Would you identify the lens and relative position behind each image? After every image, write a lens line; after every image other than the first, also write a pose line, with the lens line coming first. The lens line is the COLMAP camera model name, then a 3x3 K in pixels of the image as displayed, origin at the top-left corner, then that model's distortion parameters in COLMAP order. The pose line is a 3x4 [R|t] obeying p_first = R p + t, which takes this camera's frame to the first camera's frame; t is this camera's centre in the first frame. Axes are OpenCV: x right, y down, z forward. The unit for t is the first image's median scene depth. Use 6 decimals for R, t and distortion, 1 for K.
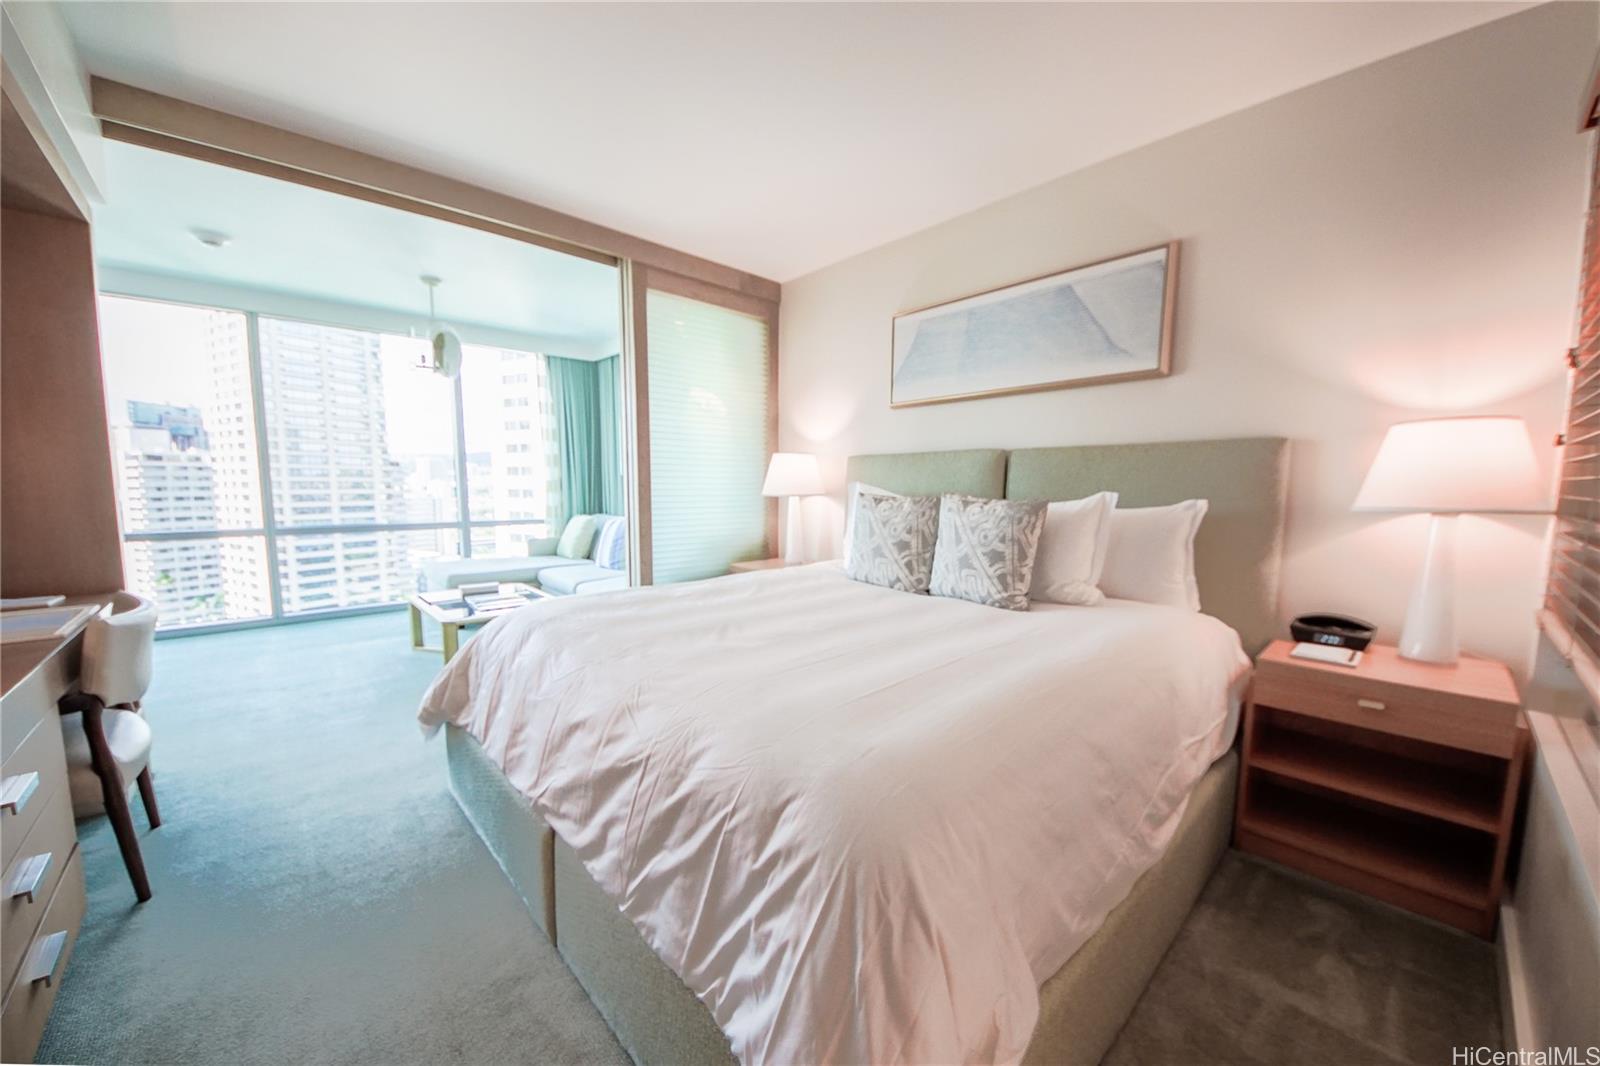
lens RADIAL K [[580.1, 0, 803.9], [0, 580.1, 541.8], [0, 0, 1]] dist [-0.021538, -0.000107]
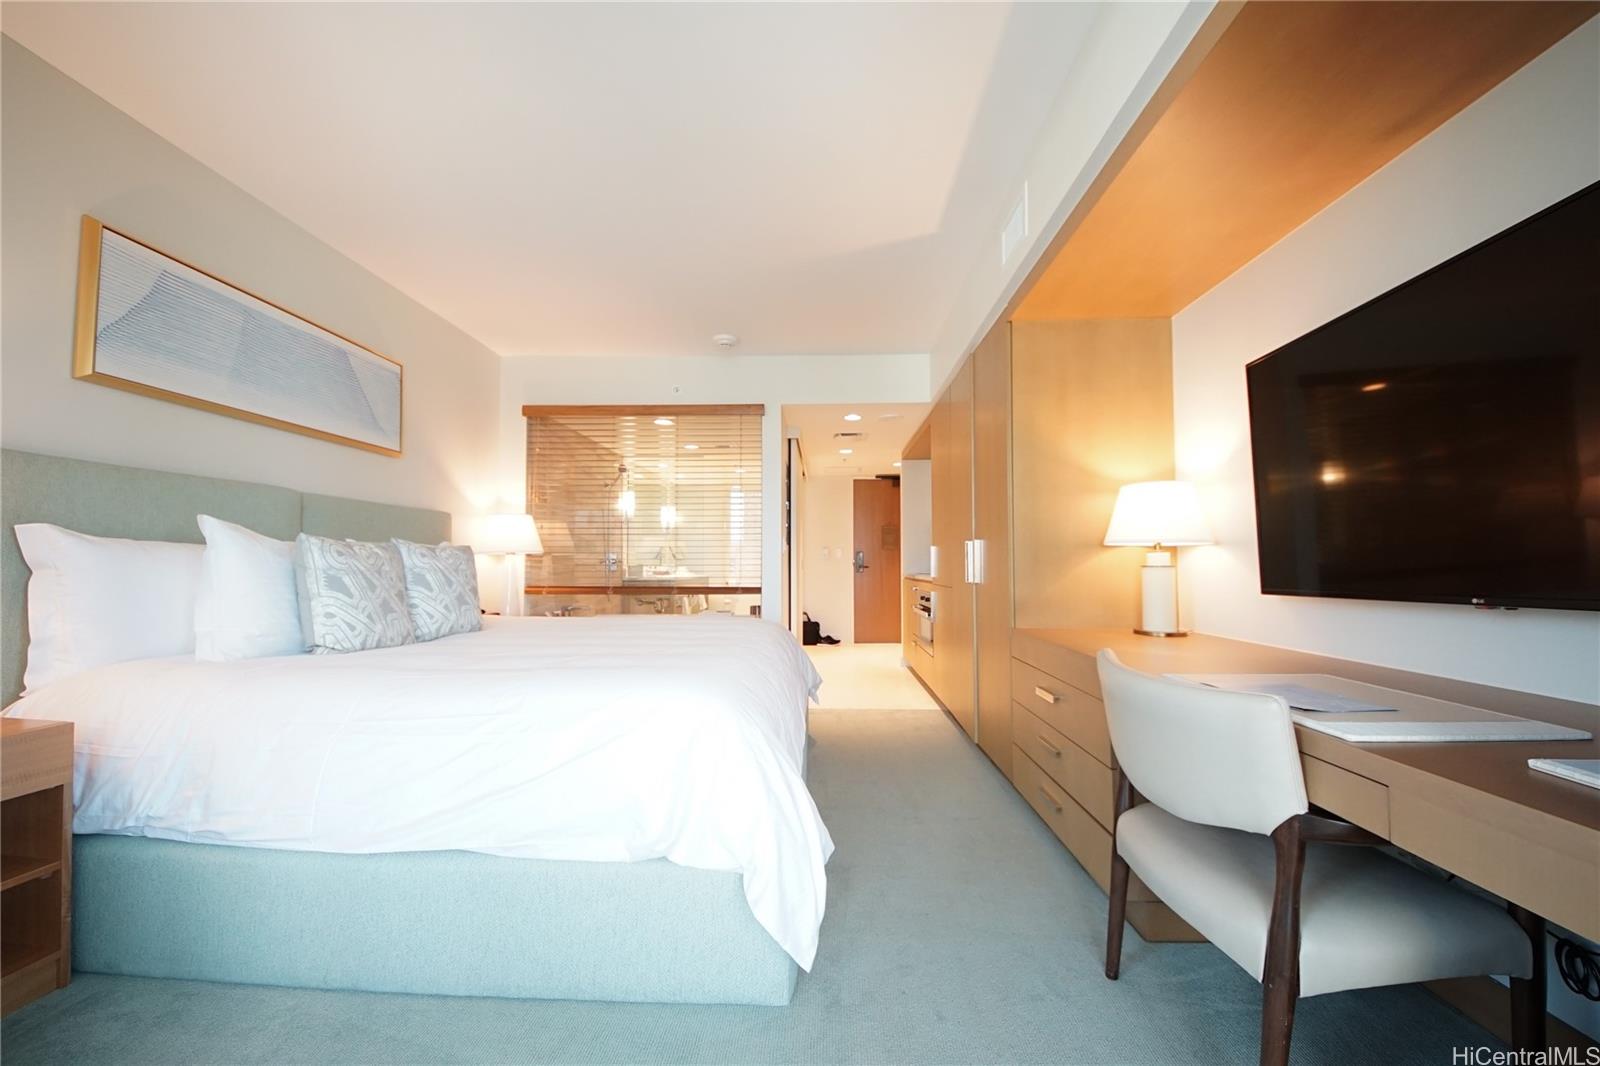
lens RADIAL K [[580.1, 0, 803.9], [0, 580.1, 541.8], [0, 0, 1]] dist [-0.021538, -0.000107]
pose [[-0.727360, -0.001868, 0.686253, -0.901669], [0.037471, 0.998396, 0.042433, -0.093632], [-0.685232, 0.056578, -0.726124, 1.179070]]
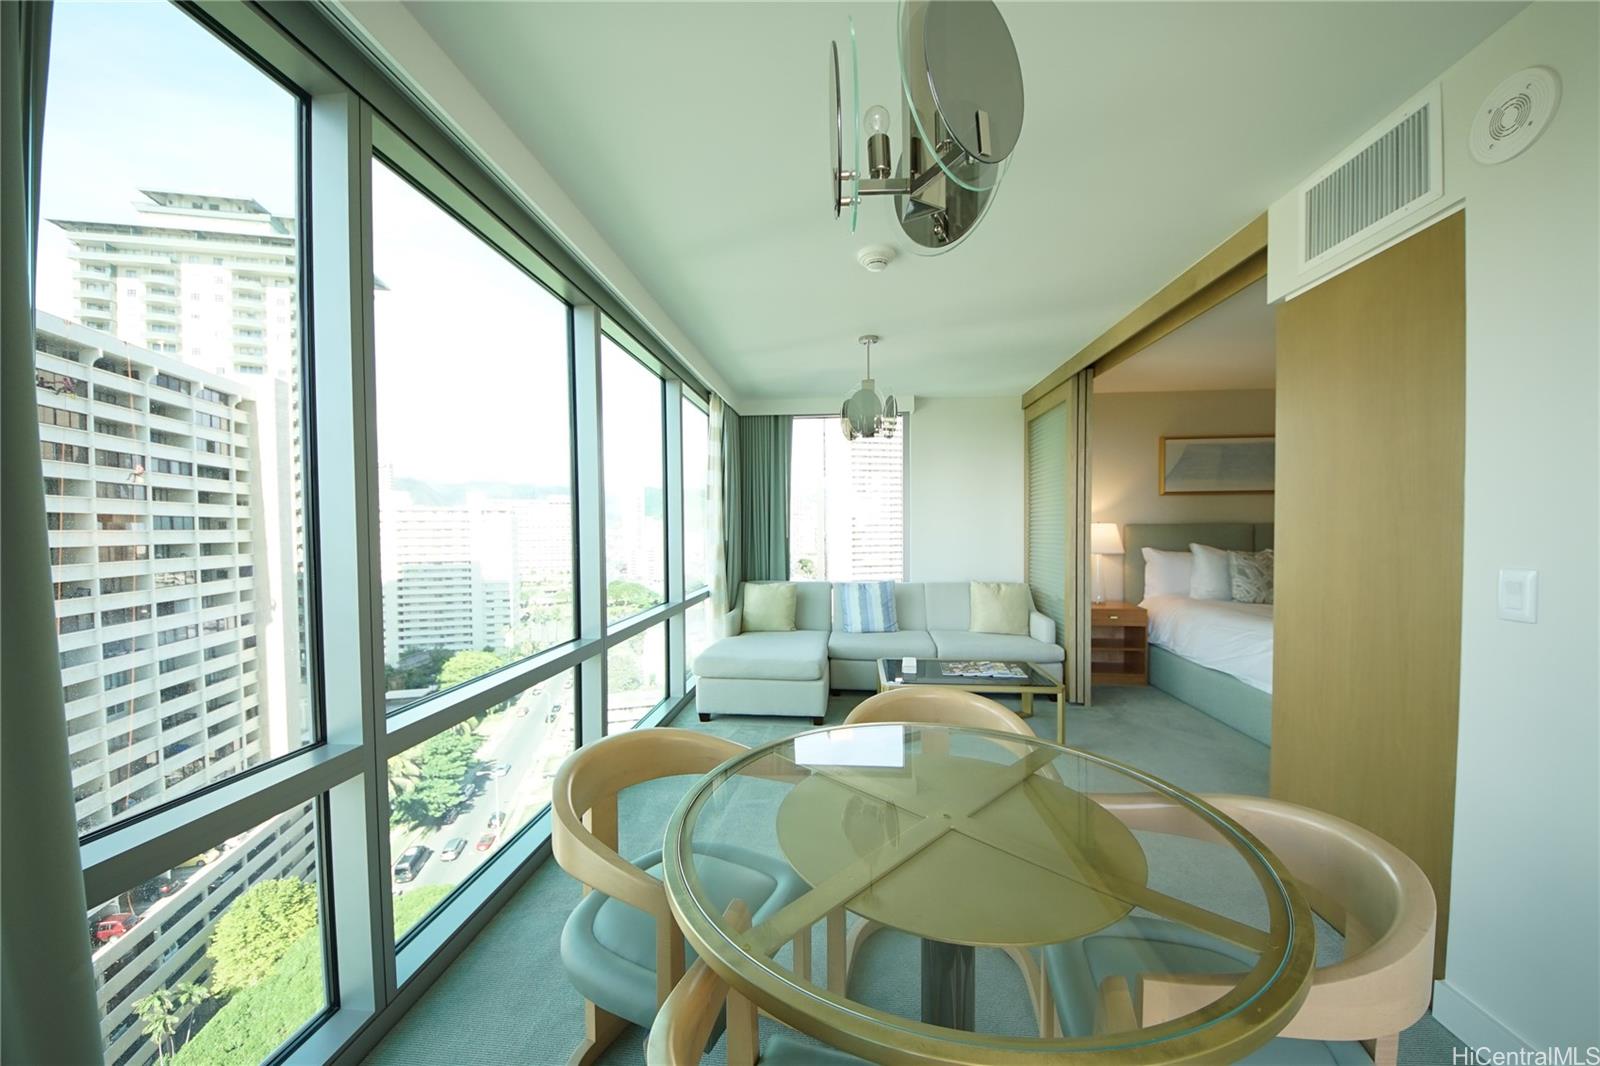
lens RADIAL K [[580.1, 0, 803.9], [0, 580.1, 541.8], [0, 0, 1]] dist [-0.021538, -0.000107]
pose [[0.723627, -0.046712, 0.688609, -2.070065], [0.077906, 0.996859, -0.014246, -0.199179], [-0.685780, 0.063956, 0.724993, 0.697601]]
